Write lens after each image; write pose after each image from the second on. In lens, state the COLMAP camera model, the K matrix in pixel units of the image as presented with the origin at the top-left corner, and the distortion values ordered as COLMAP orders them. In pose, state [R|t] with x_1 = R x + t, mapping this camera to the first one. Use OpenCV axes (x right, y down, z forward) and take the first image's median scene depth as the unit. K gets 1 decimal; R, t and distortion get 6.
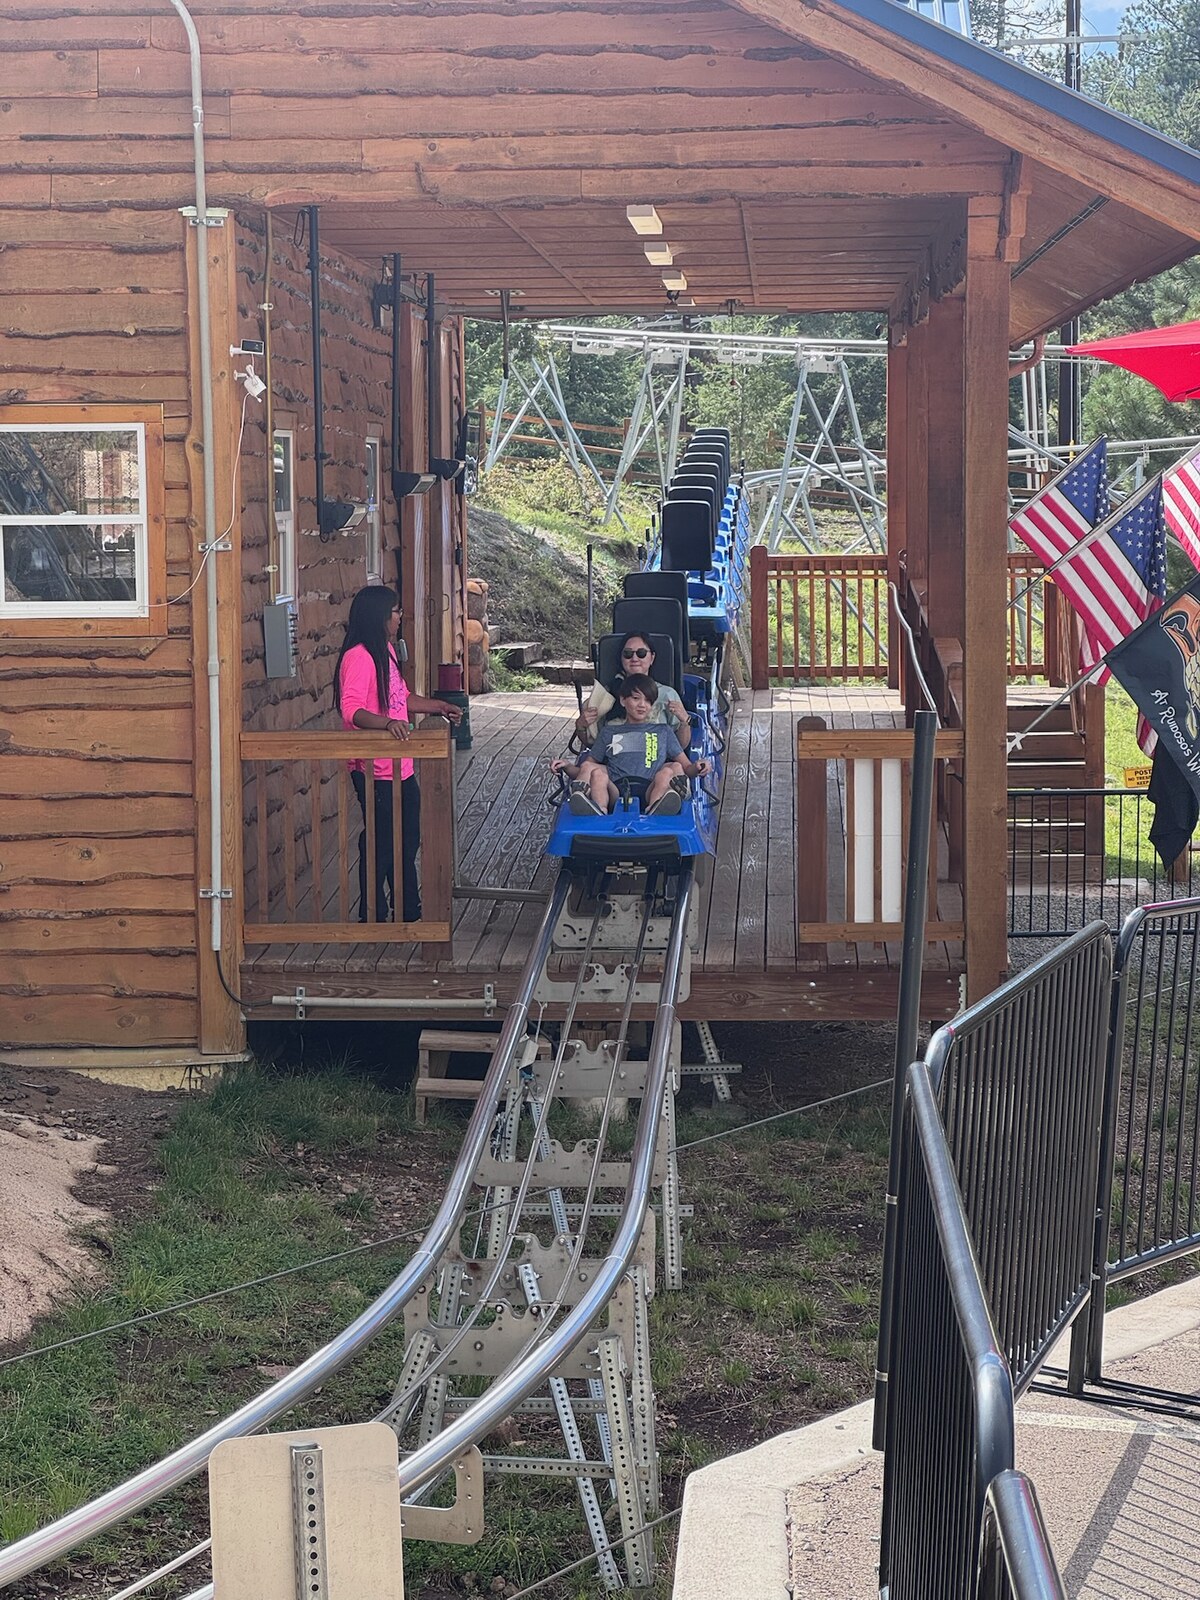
lens RADIAL K [[3507.0, 0, 600.0], [0, 3507.0, 800.0], [0, 0, 1]] dist [0.070915, 0.284990]
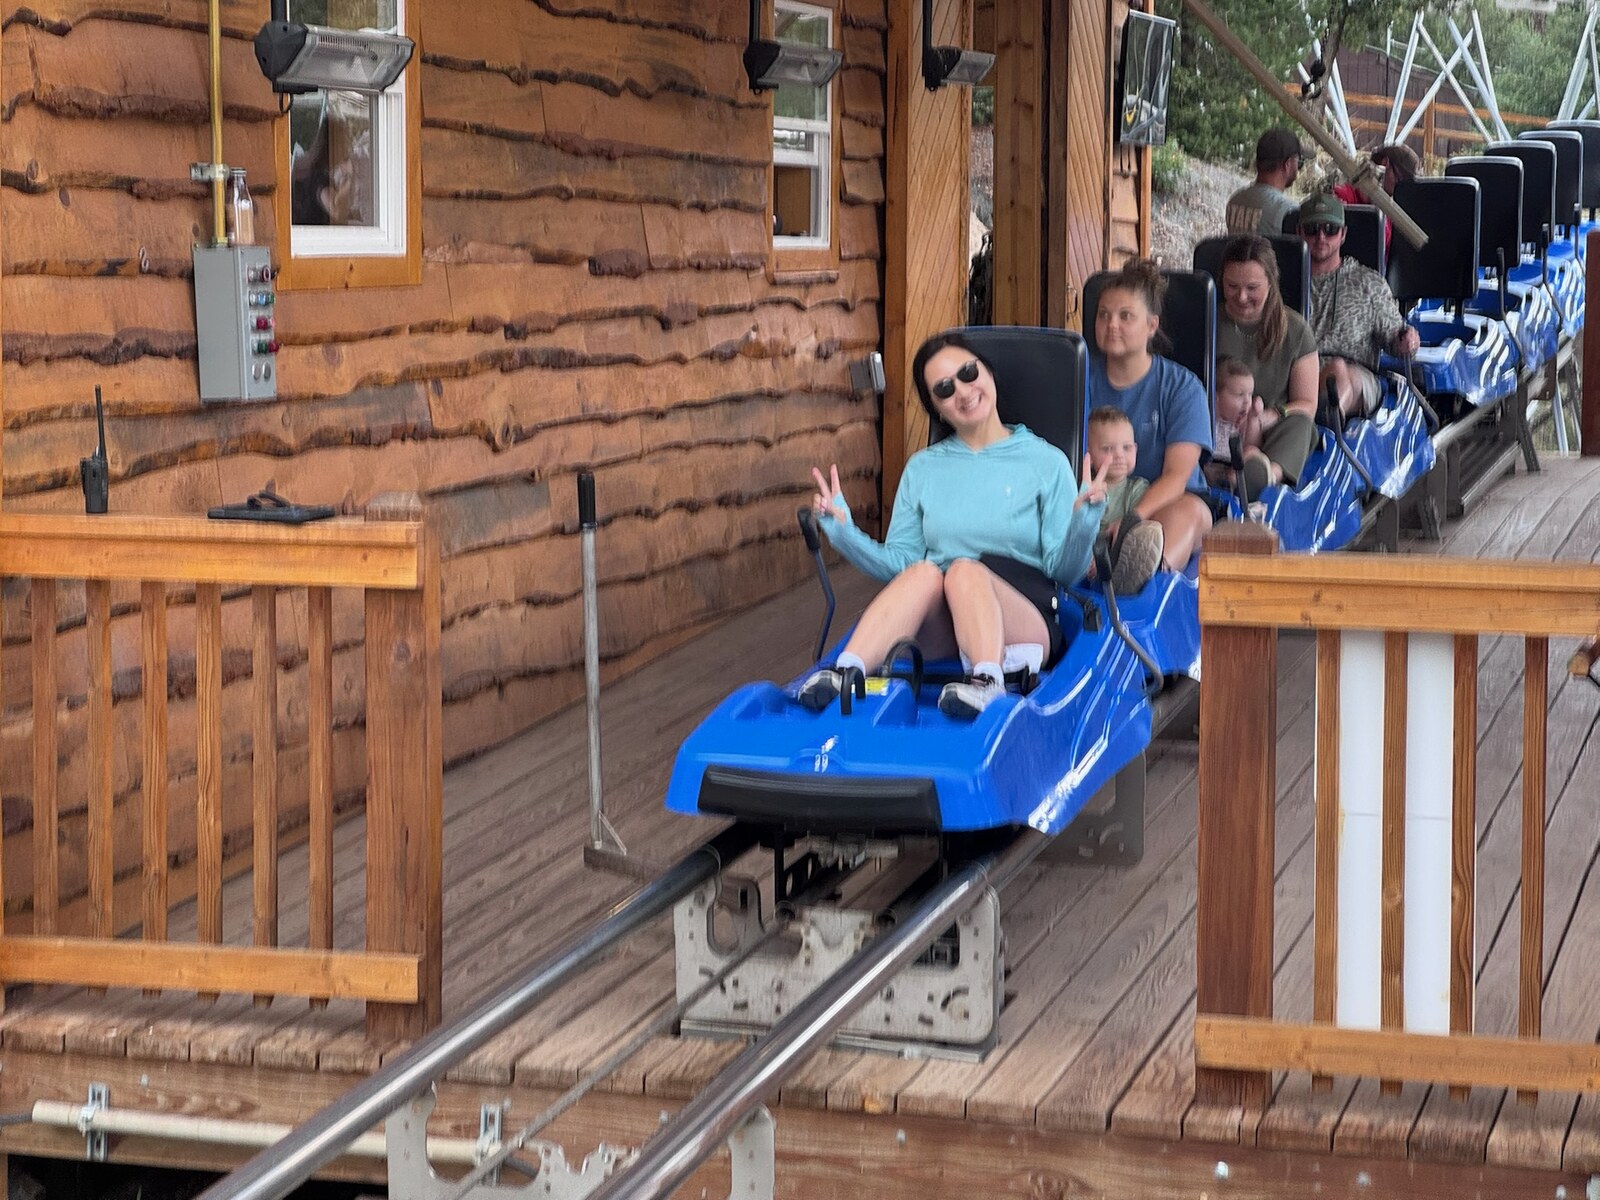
lens RADIAL K [[3507.0, 0, 800.0], [0, 3507.0, 600.0], [0, 0, 1]] dist [0.070915, 0.284990]
pose [[0.966126, 0.034368, -0.255772, 0.114901], [-0.031874, 0.999395, 0.013889, -0.018019], [0.256095, -0.005266, 0.966637, 0.586652]]
